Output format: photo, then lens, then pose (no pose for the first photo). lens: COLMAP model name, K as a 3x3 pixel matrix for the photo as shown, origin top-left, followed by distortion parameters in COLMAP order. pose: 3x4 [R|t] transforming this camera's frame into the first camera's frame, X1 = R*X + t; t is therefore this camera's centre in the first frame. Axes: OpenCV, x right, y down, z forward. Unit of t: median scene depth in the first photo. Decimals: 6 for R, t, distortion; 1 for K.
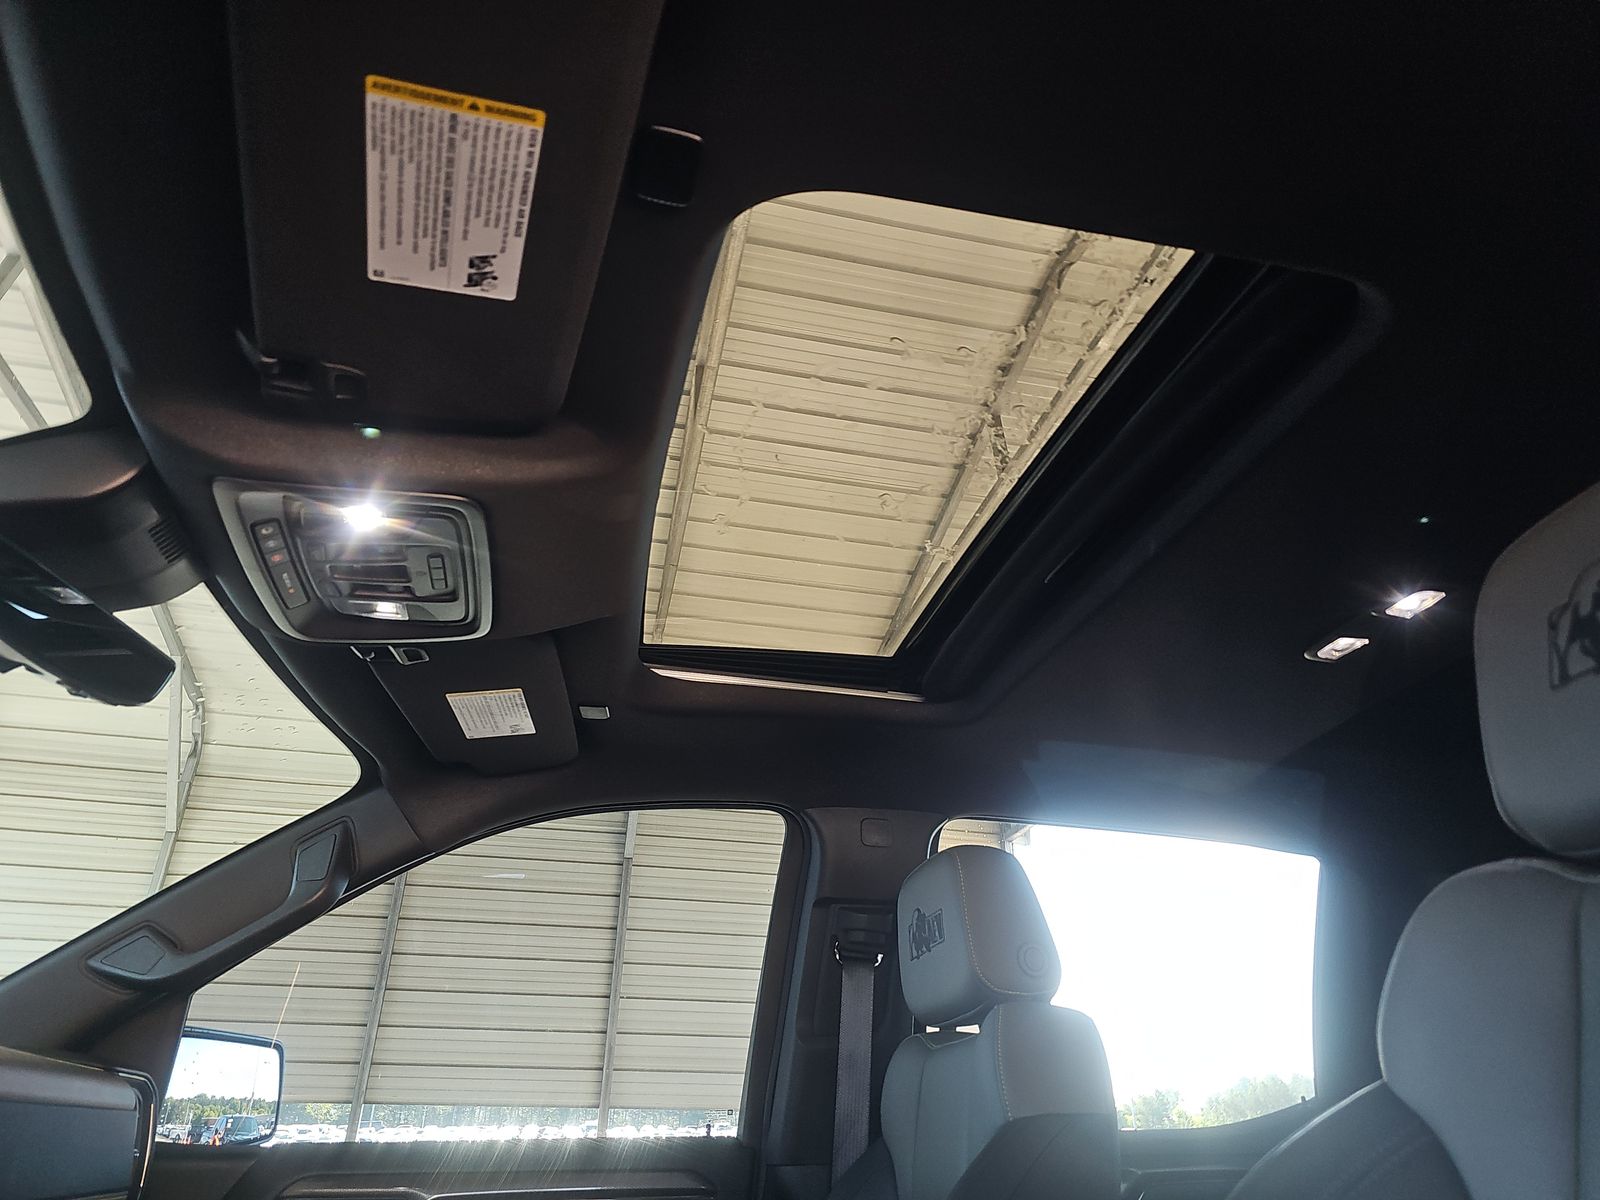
lens RADIAL K [[1074.2, 0, 800.0], [0, 1074.2, 600.0], [0, 0, 1]] dist [0.016383, -0.002191]
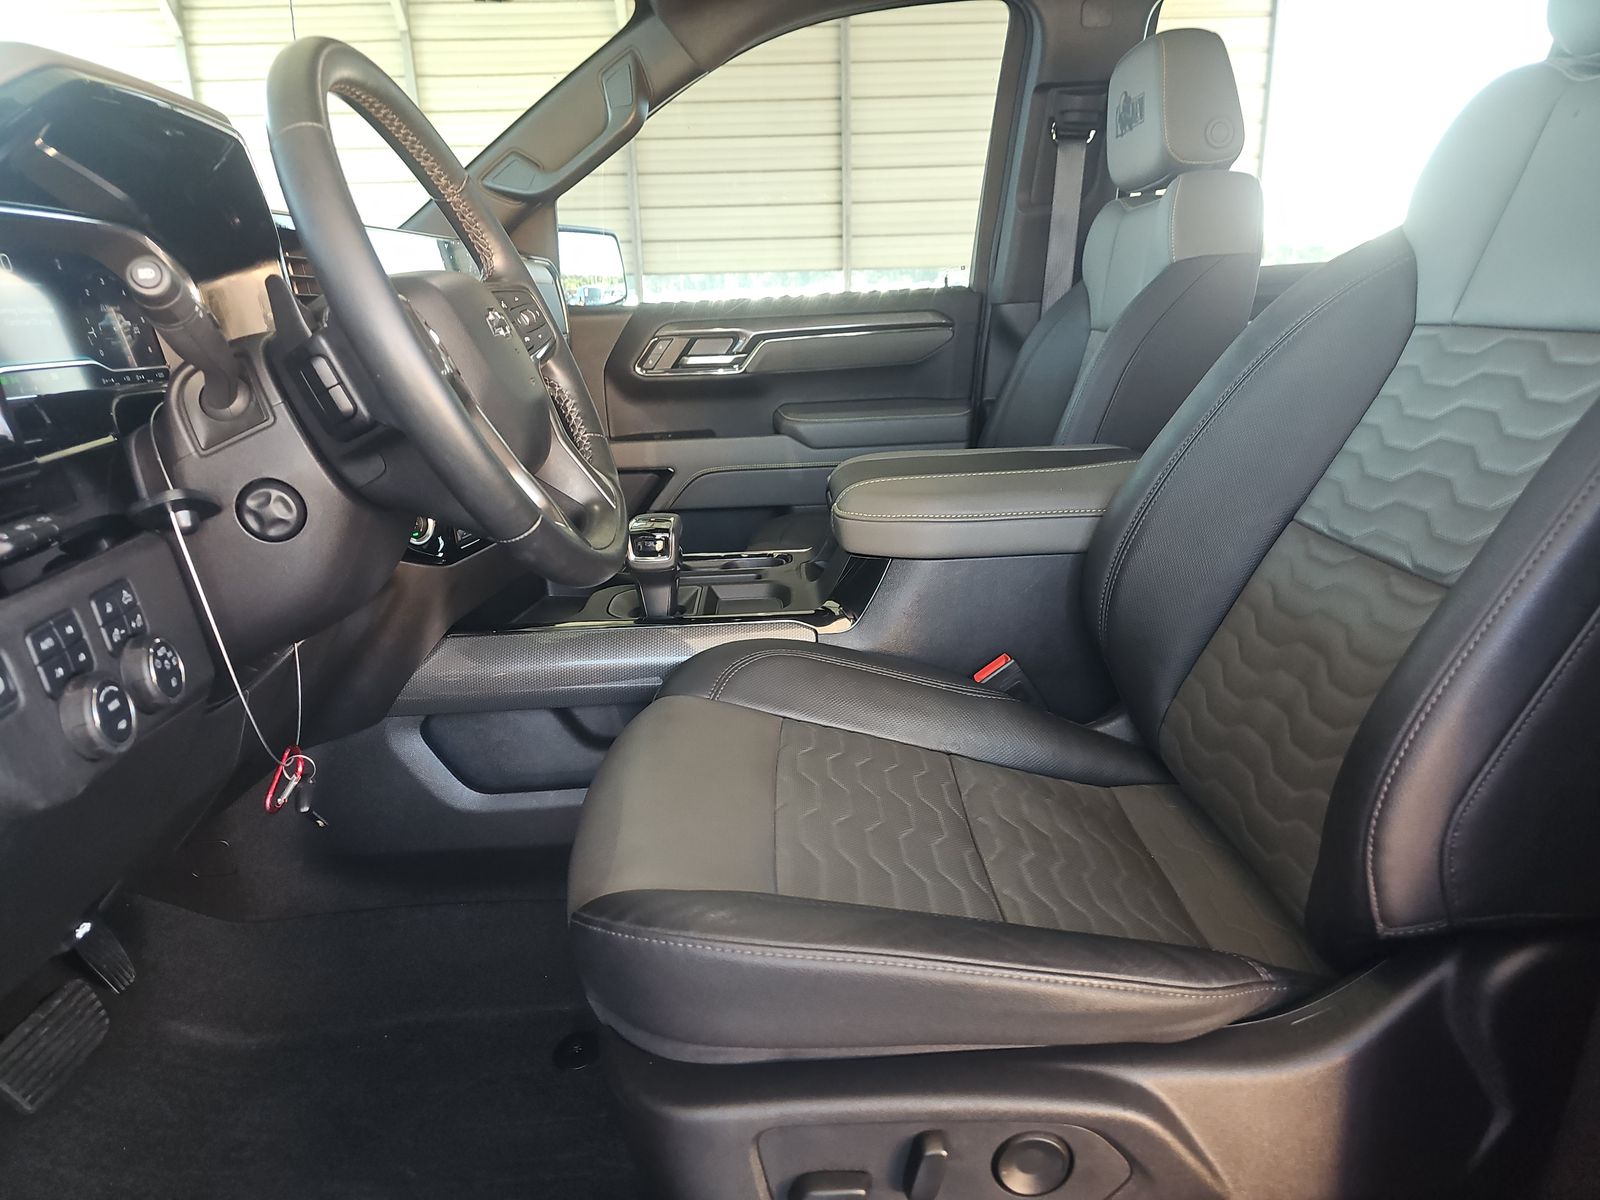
lens RADIAL K [[1074.2, 0, 800.0], [0, 1074.2, 600.0], [0, 0, 1]] dist [0.016383, -0.002191]
pose [[0.978903, 0.017382, -0.203584, 0.012606], [0.124468, 0.739438, 0.661619, -0.100214], [0.162038, -0.673001, 0.721674, -0.213443]]
